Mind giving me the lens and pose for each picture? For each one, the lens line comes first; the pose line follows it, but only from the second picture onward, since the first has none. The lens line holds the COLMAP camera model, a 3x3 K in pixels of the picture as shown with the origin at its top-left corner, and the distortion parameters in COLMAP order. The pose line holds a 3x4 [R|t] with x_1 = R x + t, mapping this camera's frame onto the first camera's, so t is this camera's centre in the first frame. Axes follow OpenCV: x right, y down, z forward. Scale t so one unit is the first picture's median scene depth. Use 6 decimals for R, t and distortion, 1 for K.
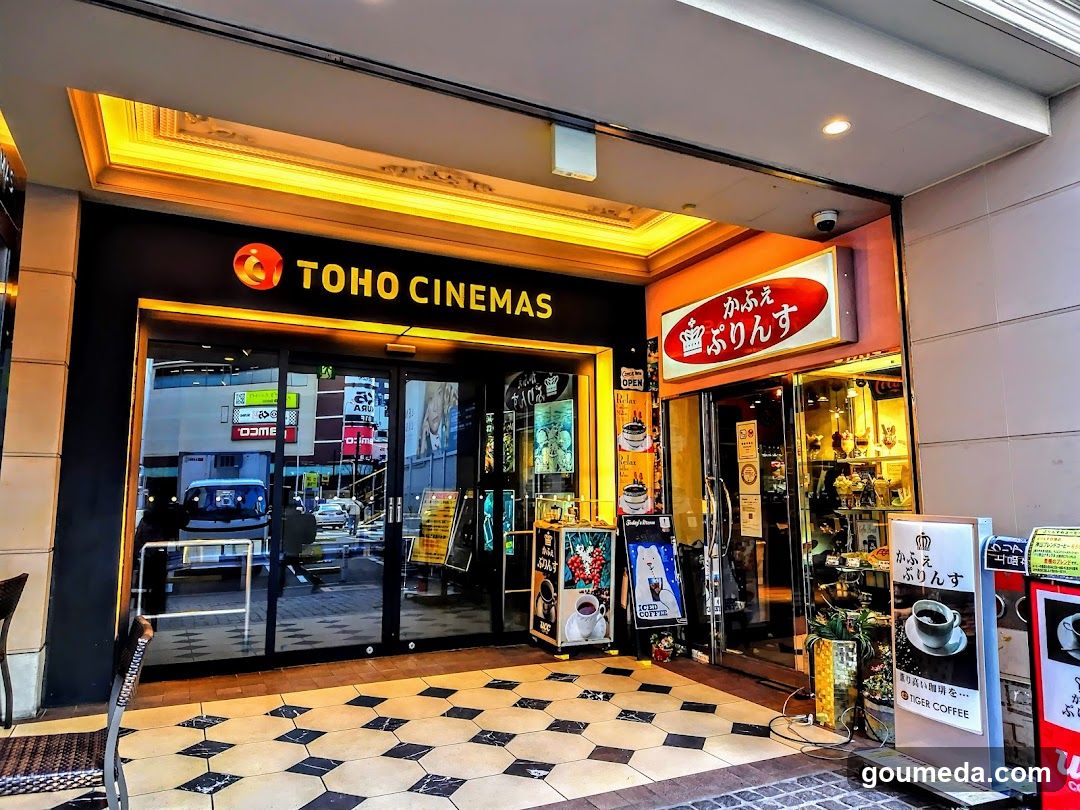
lens RADIAL K [[708.4, 0, 540.0], [0, 708.4, 405.0], [0, 0, 1]] dist [0.045943, -0.001448]
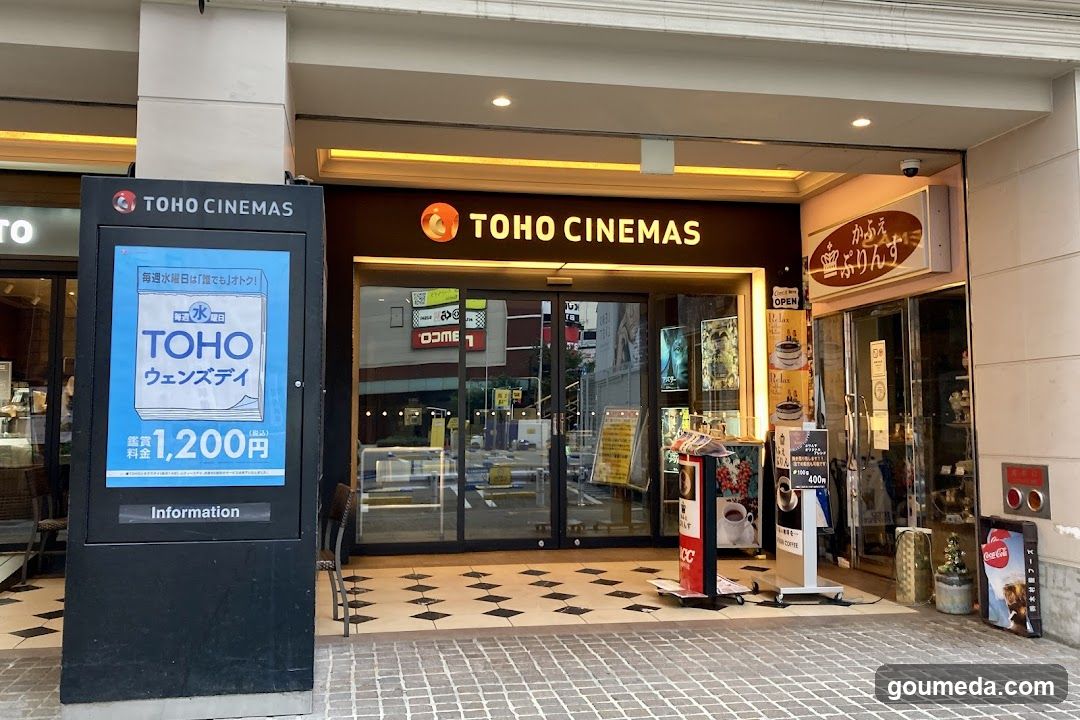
lens RADIAL K [[989.0, 0, 539.0], [0, 989.0, 342.0], [0, 0, 1]] dist [0.125305, 0.000369]
pose [[0.963010, -0.019872, -0.268732, 0.192949], [0.033249, 0.998419, 0.045321, -0.055653], [0.267407, -0.052580, 0.962148, -0.523757]]
